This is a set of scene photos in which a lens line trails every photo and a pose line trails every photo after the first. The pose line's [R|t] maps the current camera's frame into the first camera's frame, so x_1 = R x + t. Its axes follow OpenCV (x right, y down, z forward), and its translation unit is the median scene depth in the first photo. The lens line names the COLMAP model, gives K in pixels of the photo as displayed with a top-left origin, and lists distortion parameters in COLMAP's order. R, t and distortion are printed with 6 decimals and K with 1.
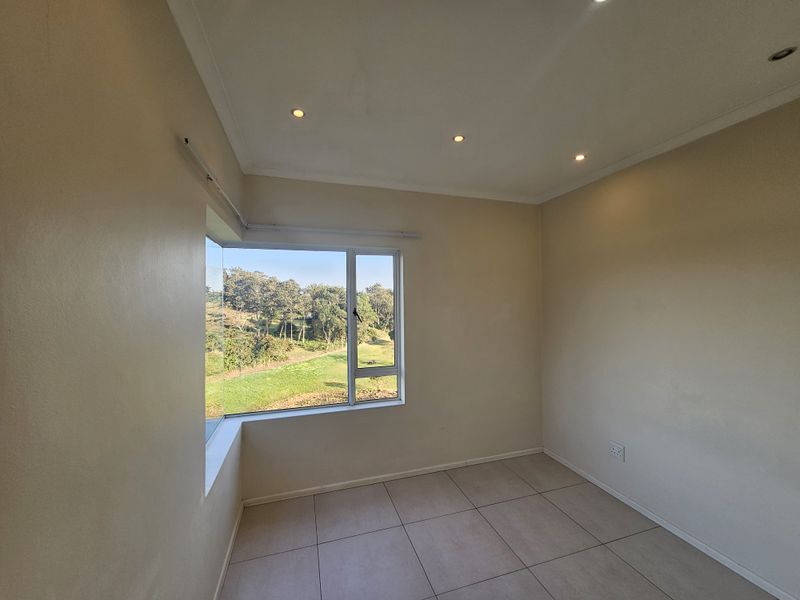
lens RADIAL K [[322.9, 0, 403.7], [0, 322.9, 301.7], [0, 0, 1]] dist [0.001889, -0.000260]
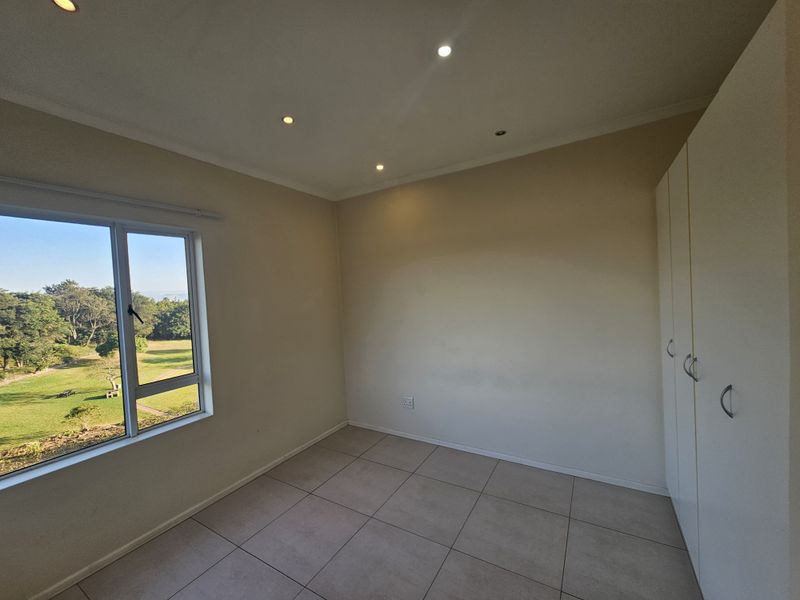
lens RADIAL K [[322.9, 0, 398.9], [0, 322.9, 301.8], [0, 0, 1]] dist [0.001889, -0.000260]
pose [[0.752906, -0.051710, 0.656093, -0.172251], [0.043151, 0.998642, 0.029190, 0.017236], [-0.656711, 0.006334, 0.754115, 0.040683]]
